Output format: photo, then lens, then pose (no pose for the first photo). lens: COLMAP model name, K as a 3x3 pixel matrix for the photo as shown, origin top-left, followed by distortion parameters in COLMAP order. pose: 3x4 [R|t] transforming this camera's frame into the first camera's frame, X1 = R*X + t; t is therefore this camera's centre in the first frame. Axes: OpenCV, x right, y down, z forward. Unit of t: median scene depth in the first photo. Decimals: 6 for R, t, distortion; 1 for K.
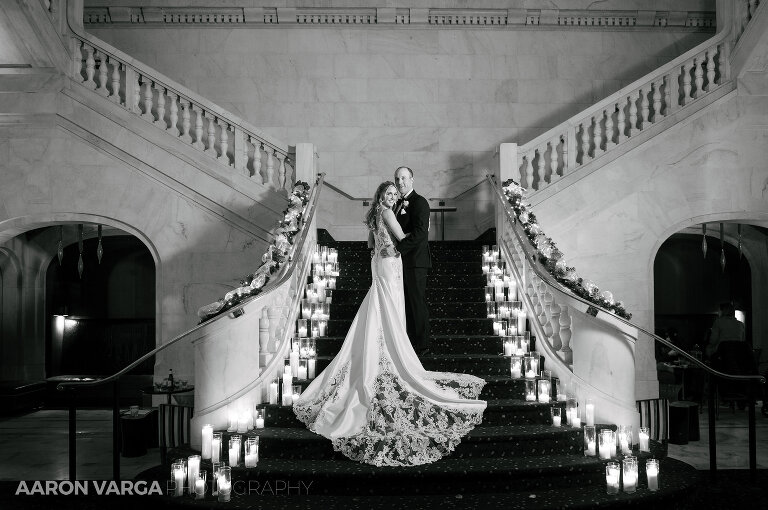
lens RADIAL K [[584.0, 0, 405.0], [0, 584.0, 289.2], [0, 0, 1]] dist [-0.012160, -0.005653]
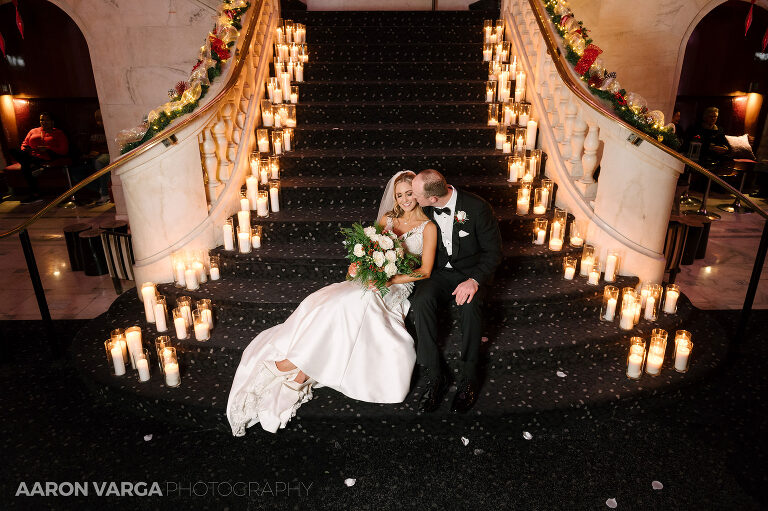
lens RADIAL K [[522.2, 0, 384.0], [0, 522.2, 255.5], [0, 0, 1]] dist [-0.011730, -0.002494]
pose [[0.999971, 0.007586, -0.001186, -0.003096], [-0.006505, 0.919100, 0.393971, -0.064596], [0.004078, -0.393952, 0.919122, 0.231523]]
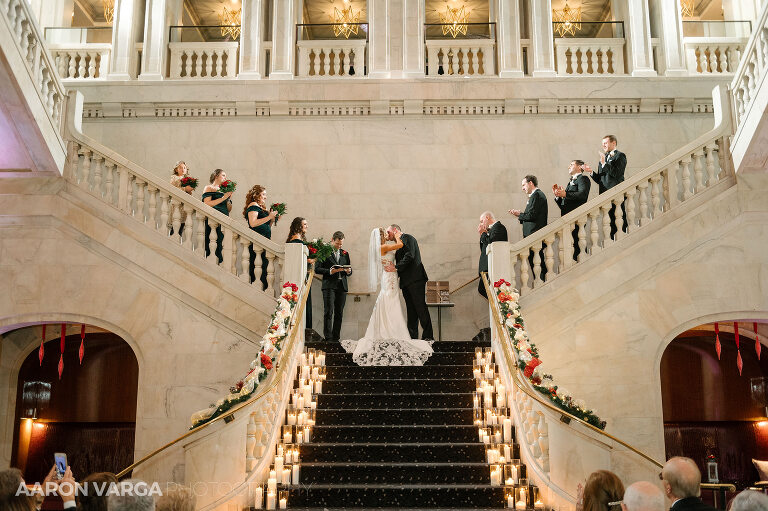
lens RADIAL K [[748.9, 0, 384.0], [0, 748.9, 255.5], [0, 0, 1]] dist [-0.008304, -0.012539]
pose [[0.998908, -0.004105, -0.046529, 0.045462], [-0.003790, 0.985725, -0.168321, -0.017368], [0.046556, 0.168313, 0.984634, -0.276135]]
